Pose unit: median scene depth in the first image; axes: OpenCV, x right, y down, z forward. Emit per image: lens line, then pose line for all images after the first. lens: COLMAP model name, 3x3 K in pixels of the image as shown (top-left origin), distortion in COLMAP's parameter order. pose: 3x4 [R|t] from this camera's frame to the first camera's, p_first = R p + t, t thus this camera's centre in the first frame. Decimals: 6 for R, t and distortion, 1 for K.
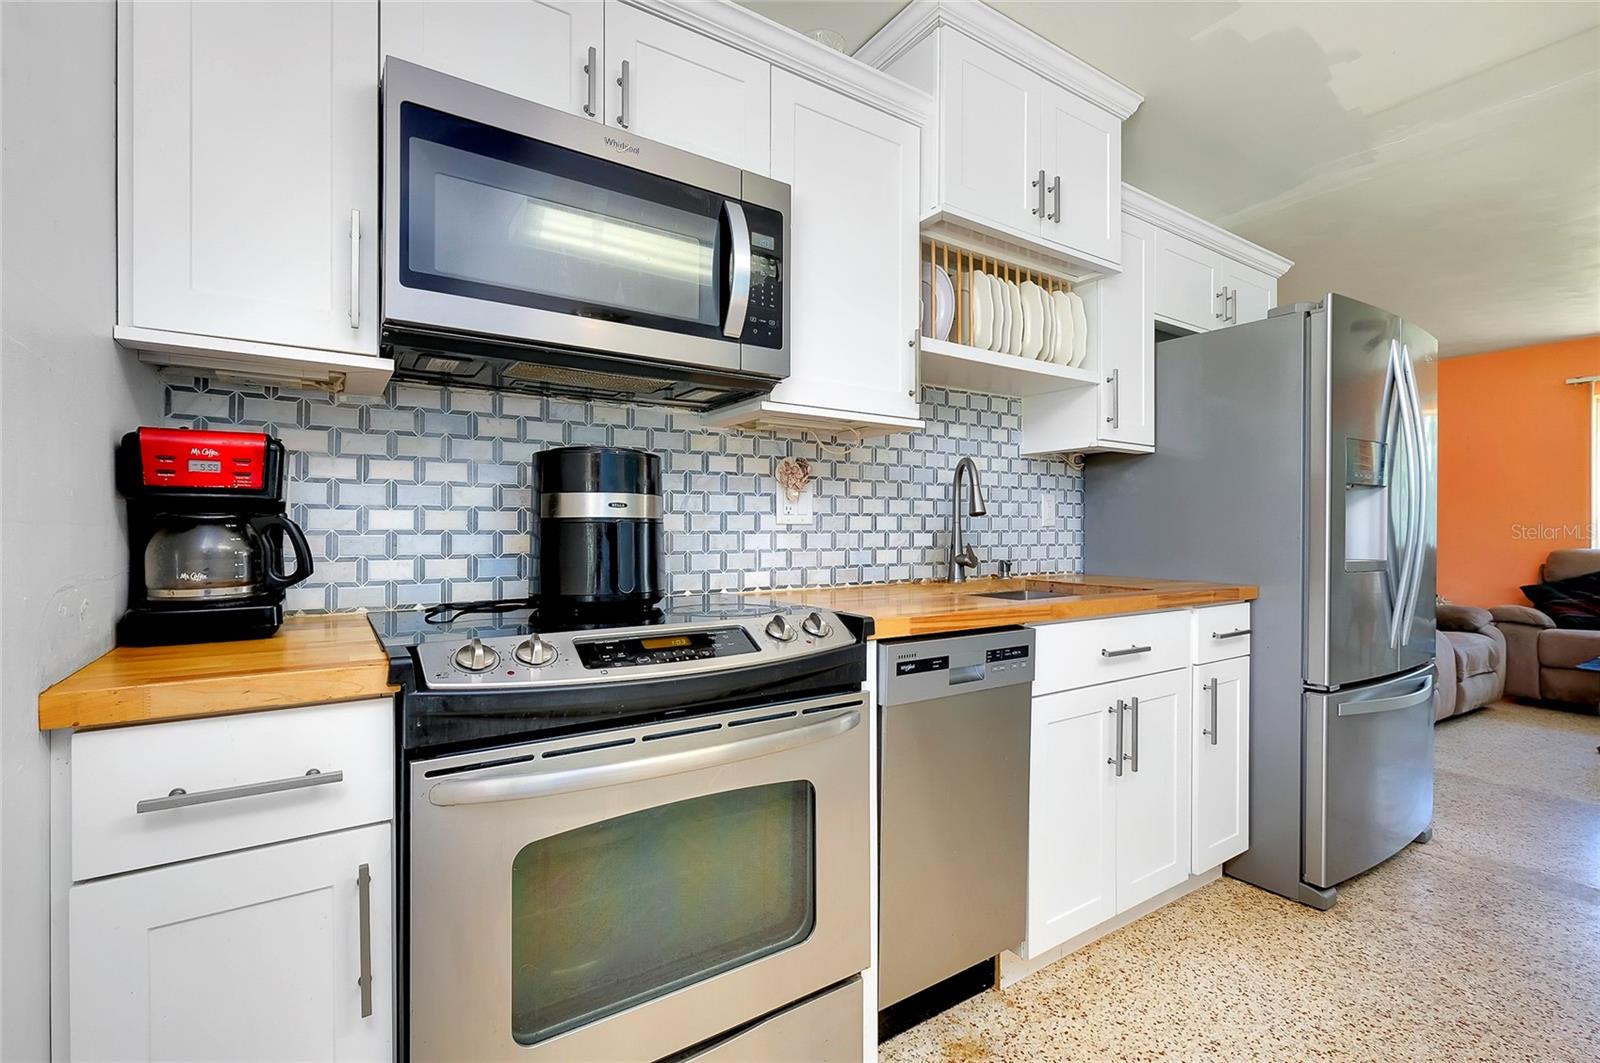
lens RADIAL K [[728.1, 0, 798.4], [0, 728.1, 529.8], [0, 0, 1]] dist [-0.001258, -0.000208]
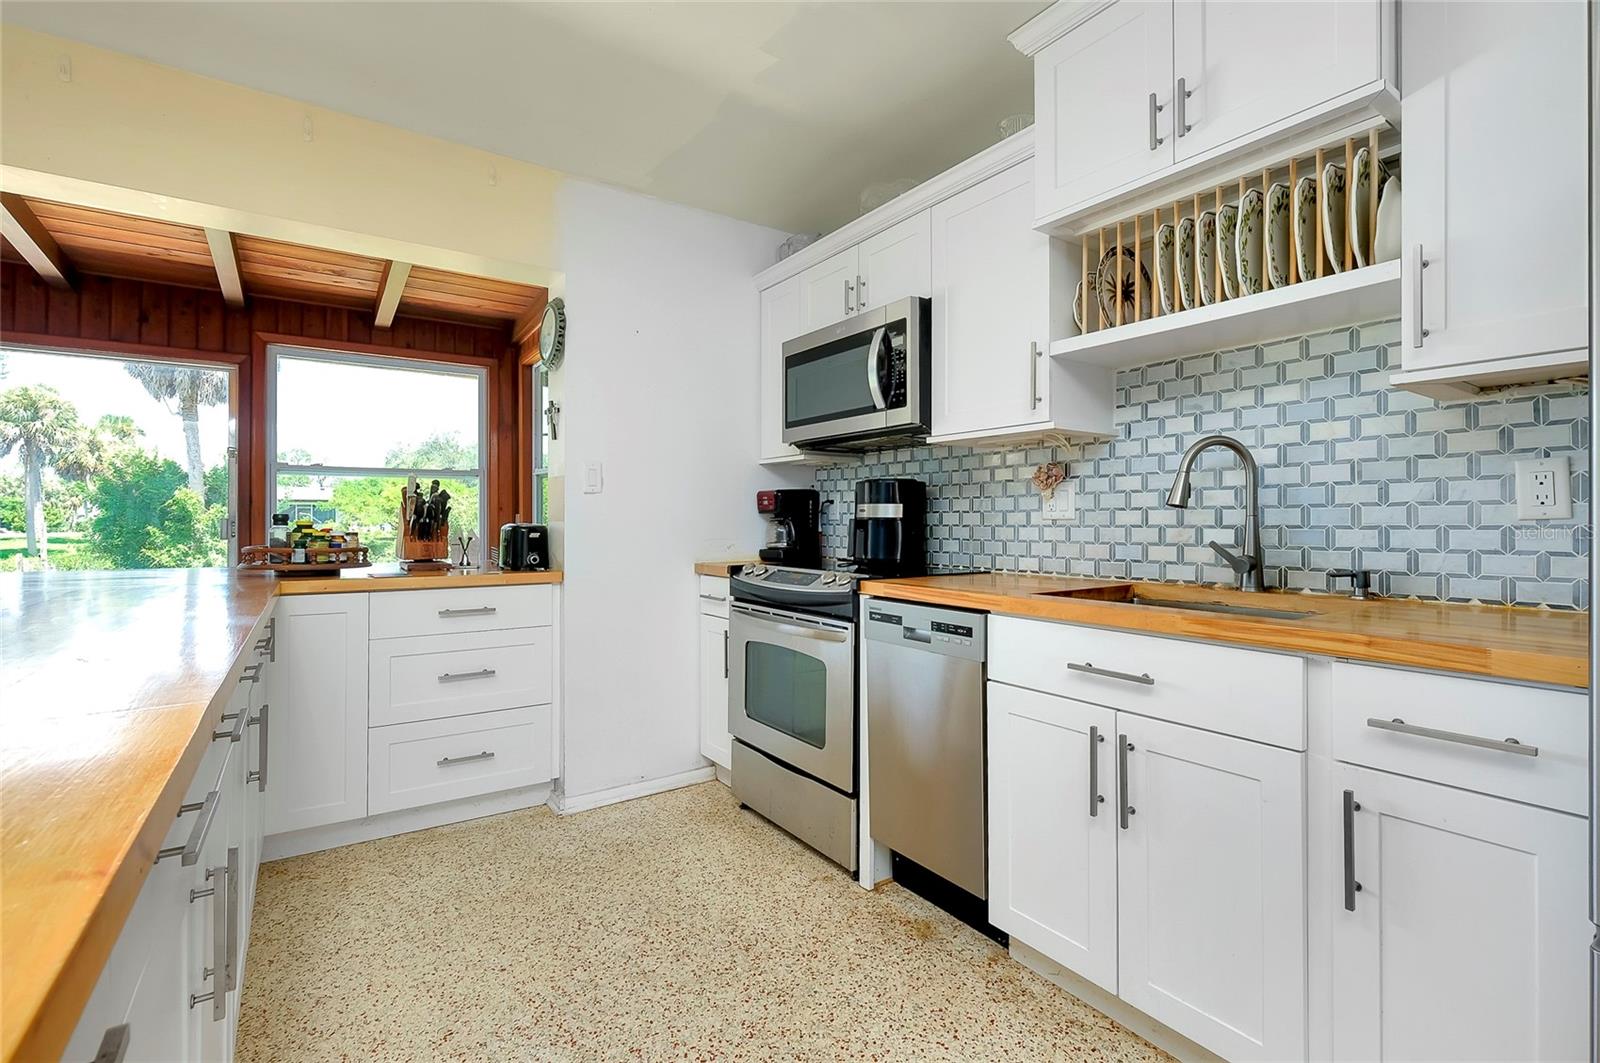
lens RADIAL K [[728.1, 0, 791.9], [0, 728.1, 517.7], [0, 0, 1]] dist [-0.001258, -0.000208]
pose [[0.001404, -0.008341, -0.999964, 1.155741], [-0.002006, 0.999963, -0.008344, 0.000227], [0.999997, 0.002017, 0.001387, 0.581489]]
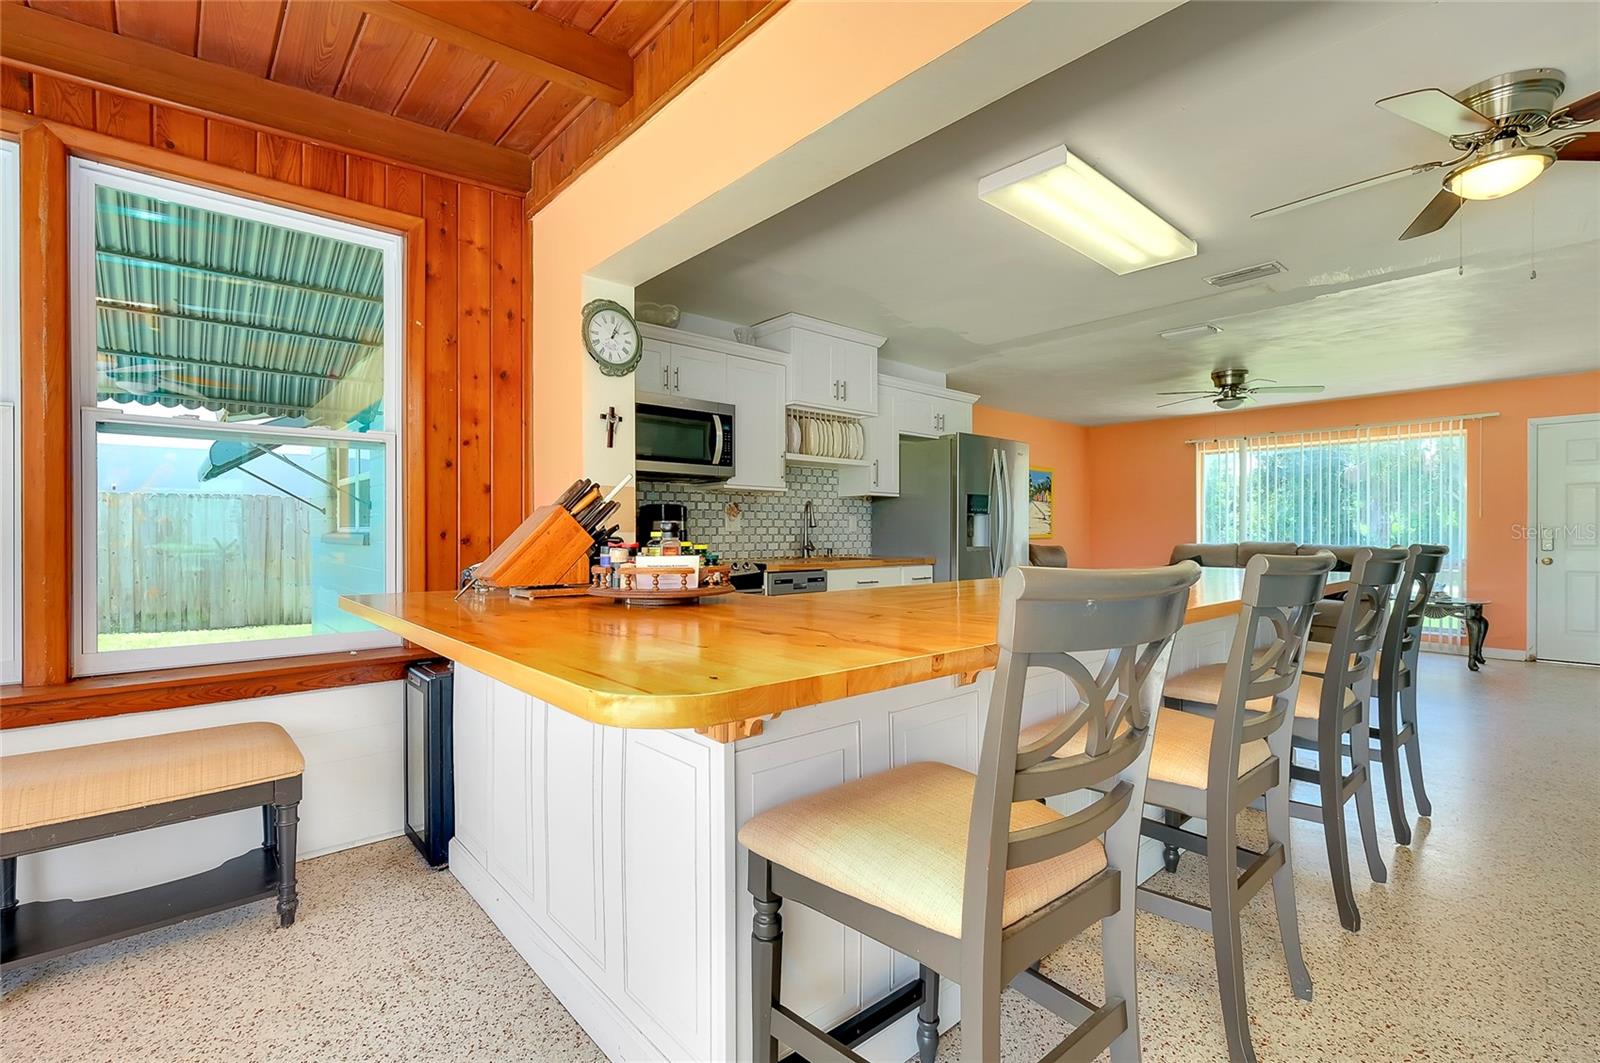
lens RADIAL K [[728.1, 0, 803.2], [0, 728.1, 536.3], [0, 0, 1]] dist [-0.001258, -0.000208]
pose [[0.989195, -0.005378, 0.146510, -0.121945], [0.004878, 0.999981, 0.003772, 0.000010], [-0.146528, -0.003016, 0.989202, -1.302739]]
